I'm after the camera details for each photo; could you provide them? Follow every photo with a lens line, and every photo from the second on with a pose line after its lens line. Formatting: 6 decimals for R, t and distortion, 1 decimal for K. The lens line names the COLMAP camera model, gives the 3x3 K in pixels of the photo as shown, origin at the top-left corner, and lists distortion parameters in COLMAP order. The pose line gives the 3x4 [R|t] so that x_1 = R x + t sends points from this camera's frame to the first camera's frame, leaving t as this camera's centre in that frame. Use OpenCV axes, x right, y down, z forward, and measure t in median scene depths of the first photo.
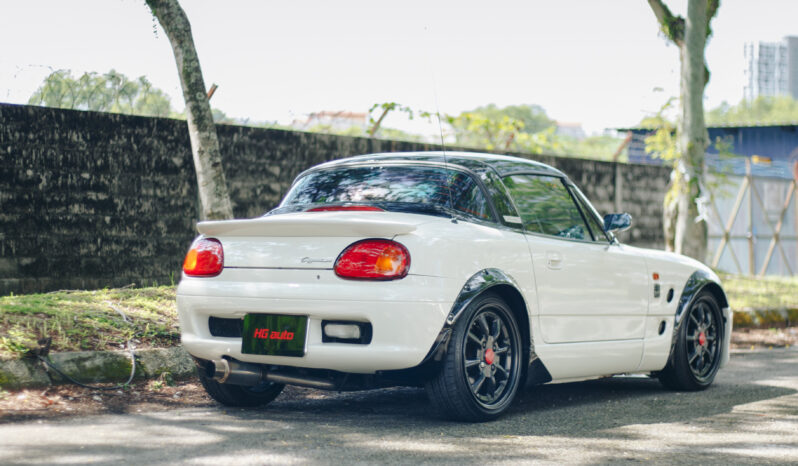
lens RADIAL K [[1760.1, 0, 399.0], [0, 1760.1, 233.0], [0, 0, 1]] dist [-0.029708, -0.285993]
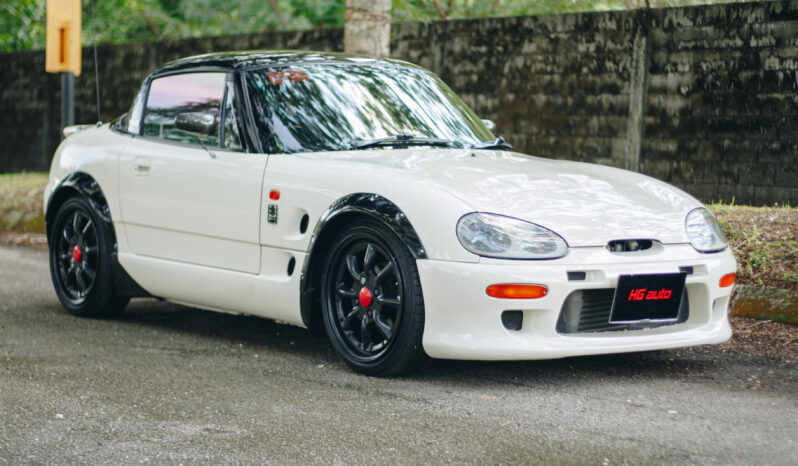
lens RADIAL K [[1766.4, 0, 431.8], [0, 1766.4, 230.6], [0, 0, 1]] dist [-0.083802, -0.034738]
pose [[-0.283596, 0.044649, -0.957904, 0.844532], [-0.010225, 0.998718, 0.049578, 0.001982], [0.958889, 0.023855, -0.282776, 1.276328]]
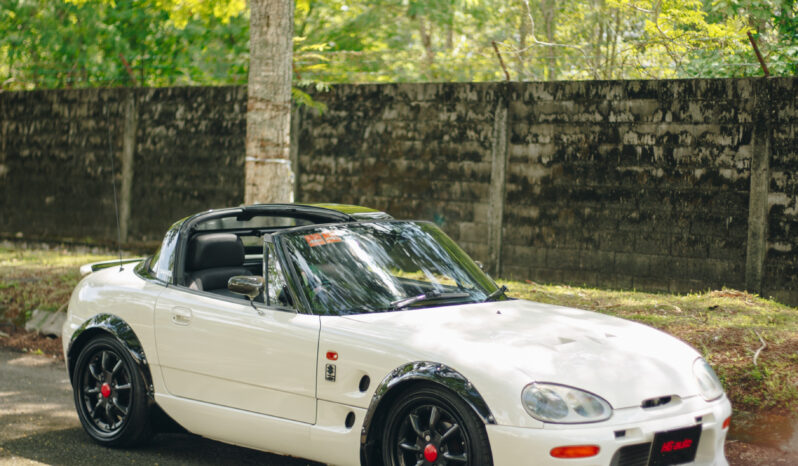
lens RADIAL K [[1766.4, 0, 431.8], [0, 1766.4, 230.6], [0, 0, 1]] dist [-0.083802, -0.034738]
pose [[-0.146101, 0.050717, -0.987969, 0.964890], [-0.005829, 0.998624, 0.052126, -0.078674], [0.989253, 0.013374, -0.145604, 1.168698]]
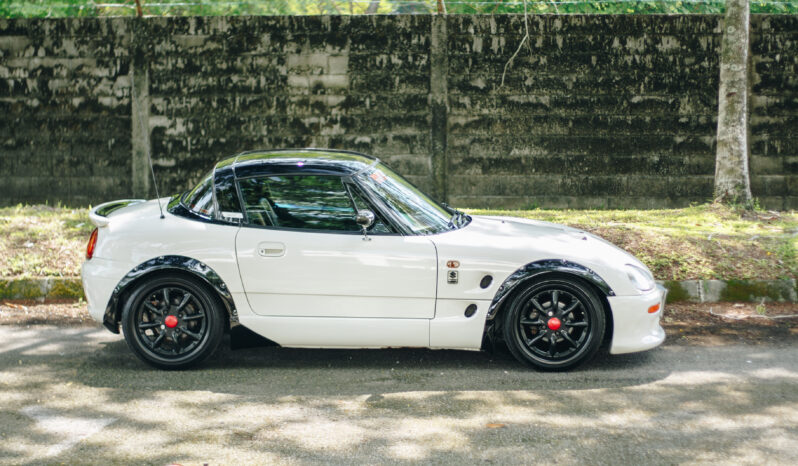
lens RADIAL K [[1766.4, 0, 431.8], [0, 1766.4, 230.6], [0, 0, 1]] dist [-0.083802, -0.034738]
pose [[0.560707, 0.087660, -0.823361, 1.052633], [0.010198, 0.993574, 0.112727, -0.122012], [0.827951, -0.071604, 0.556210, 0.372165]]
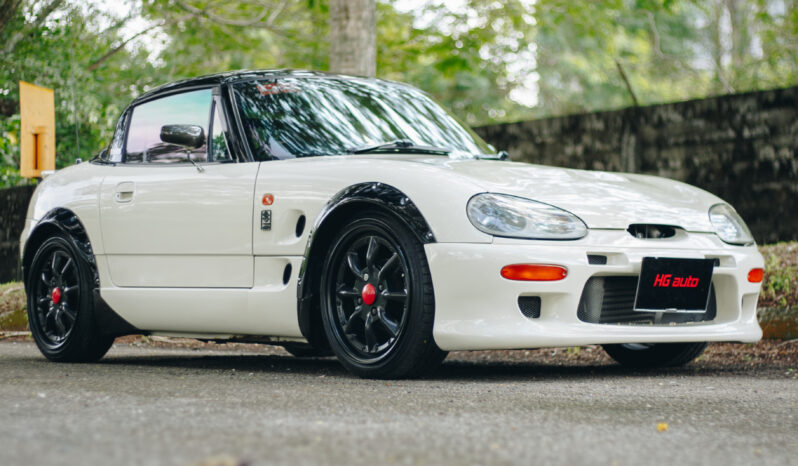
lens RADIAL K [[1785.1, 0, 399.0], [0, 1785.1, 233.0], [0, 0, 1]] dist [-0.099326, 0.247108]
pose [[-0.288142, -0.041332, -0.956695, 0.807963], [0.013707, 0.998788, -0.047279, 0.072093], [0.957490, -0.026737, -0.287226, 1.253341]]
